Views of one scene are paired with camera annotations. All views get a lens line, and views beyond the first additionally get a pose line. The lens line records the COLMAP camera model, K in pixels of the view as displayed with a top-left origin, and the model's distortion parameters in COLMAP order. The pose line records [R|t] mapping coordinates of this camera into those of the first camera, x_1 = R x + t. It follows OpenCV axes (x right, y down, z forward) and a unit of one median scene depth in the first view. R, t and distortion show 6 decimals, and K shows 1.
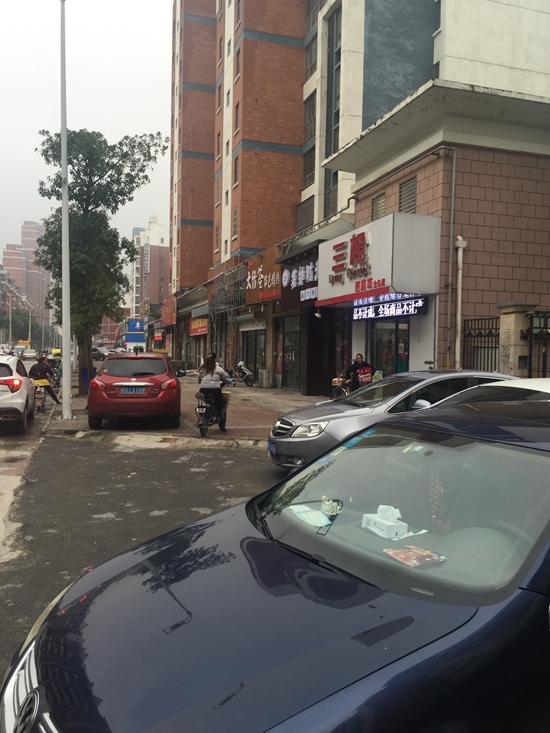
lens RADIAL K [[637.5, 0, 271.6], [0, 637.5, 335.1], [0, 0, 1]] dist [0.068995, -0.011250]
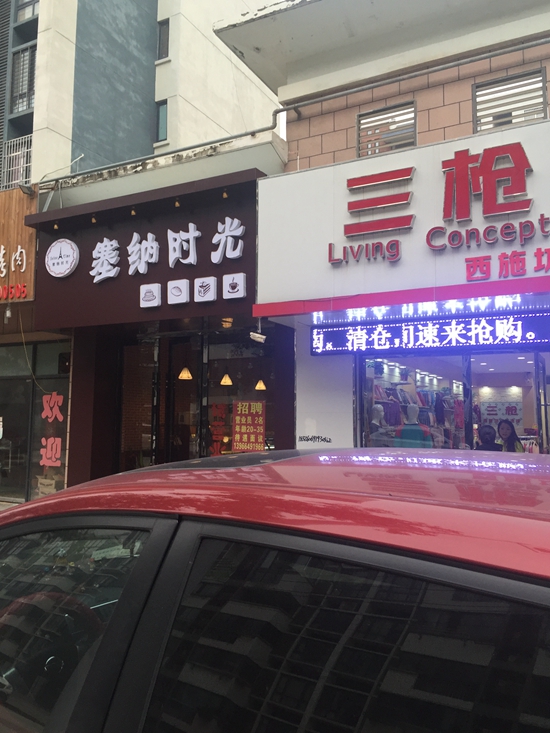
lens RADIAL K [[637.5, 0, 271.6], [0, 637.5, 335.1], [0, 0, 1]] dist [0.068995, -0.011250]
pose [[0.714074, 0.086180, 0.694745, -0.159531], [-0.016565, 0.994196, -0.106300, 0.009646], [-0.699874, 0.064398, 0.711357, 0.492828]]
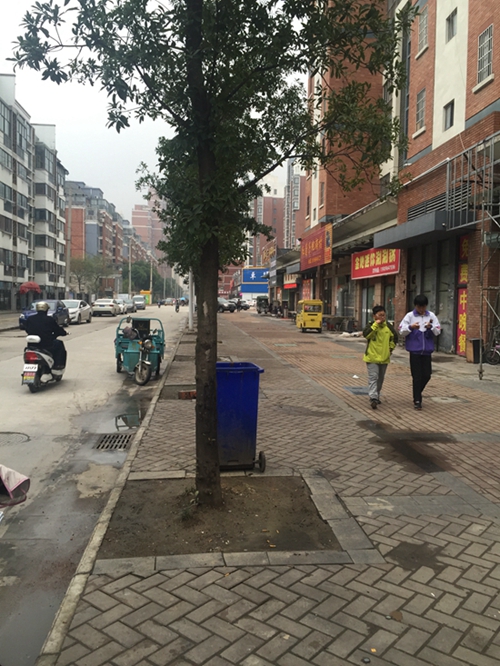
lens RADIAL K [[572.4, 0, 252.8], [0, 572.4, 311.1], [0, 0, 1]] dist [0.065938, -0.004905]
pose [[0.981193, 0.009561, -0.192791, -0.195536], [-0.001671, 0.999156, 0.041048, 0.015999], [0.193021, -0.039953, 0.980381, 0.653709]]
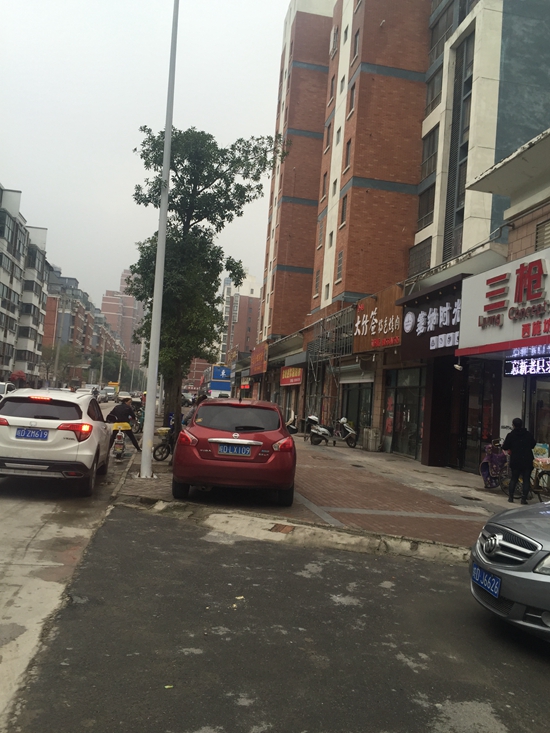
lens RADIAL K [[630.0, 0, 278.1], [0, 630.0, 342.4], [0, 0, 1]] dist [0.065938, -0.004905]
pose [[0.991539, 0.051408, -0.119192, -0.041694], [-0.060164, 0.995656, -0.071061, 0.005721], [0.115021, 0.077631, 0.990325, 0.134652]]
